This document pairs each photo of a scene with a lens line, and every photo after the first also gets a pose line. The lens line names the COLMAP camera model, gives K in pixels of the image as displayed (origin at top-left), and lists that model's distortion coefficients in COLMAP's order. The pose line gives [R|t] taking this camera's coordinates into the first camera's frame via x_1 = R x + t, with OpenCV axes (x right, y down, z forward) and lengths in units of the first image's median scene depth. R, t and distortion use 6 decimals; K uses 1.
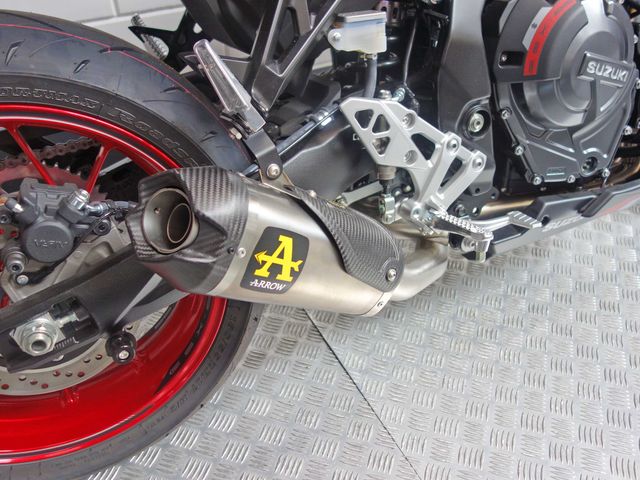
lens RADIAL K [[559.1, 0, 320.2], [0, 559.1, 242.2], [0, 0, 1]] dist [-0.003340, -0.002471]
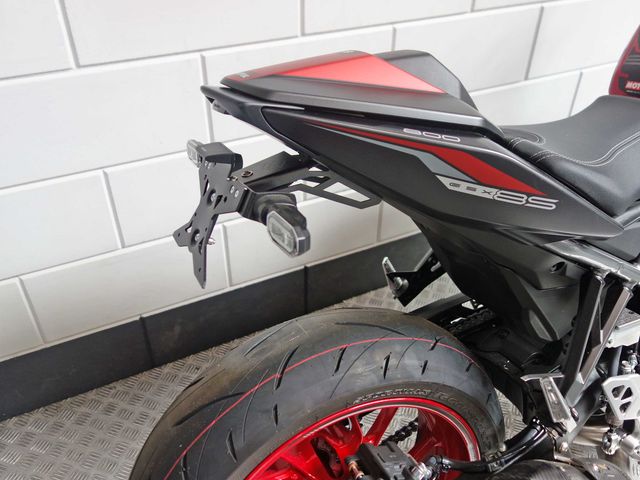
lens RADIAL K [[559.1, 0, 320.2], [0, 559.1, 242.2], [0, 0, 1]] dist [-0.003340, -0.002471]
pose [[0.999550, 0.029112, 0.007207, -0.591205], [-0.028650, 0.997930, -0.057567, -0.450207], [-0.008868, 0.057334, 0.998316, -0.268591]]
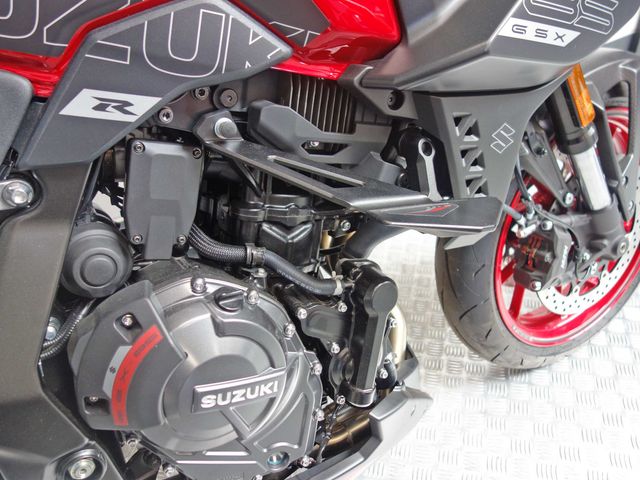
lens RADIAL K [[559.1, 0, 320.2], [0, 559.1, 242.2], [0, 0, 1]] dist [-0.003340, -0.002471]
pose [[0.995001, -0.084585, 0.053087, 0.648336], [0.086397, 0.995720, -0.032821, -0.518620], [-0.050084, 0.037244, 0.998050, 0.223307]]
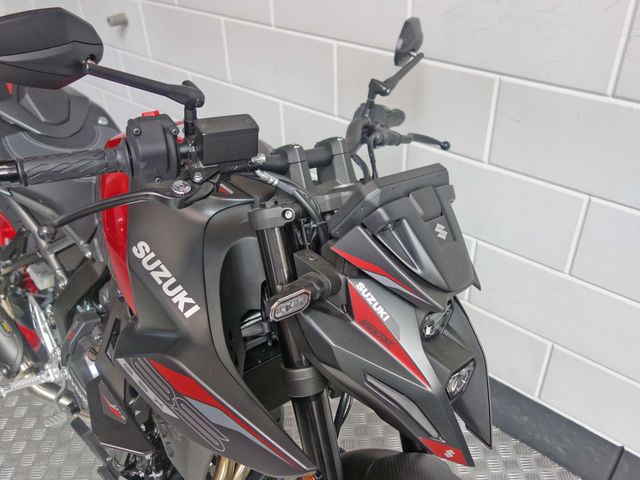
lens RADIAL K [[559.1, 0, 320.2], [0, 559.1, 242.2], [0, 0, 1]] dist [-0.003340, -0.002471]
pose [[0.345727, 0.542817, -0.765390, 1.875332], [-0.578729, 0.765422, 0.281427, -1.585025], [0.738610, 0.345657, 0.578772, 0.478924]]
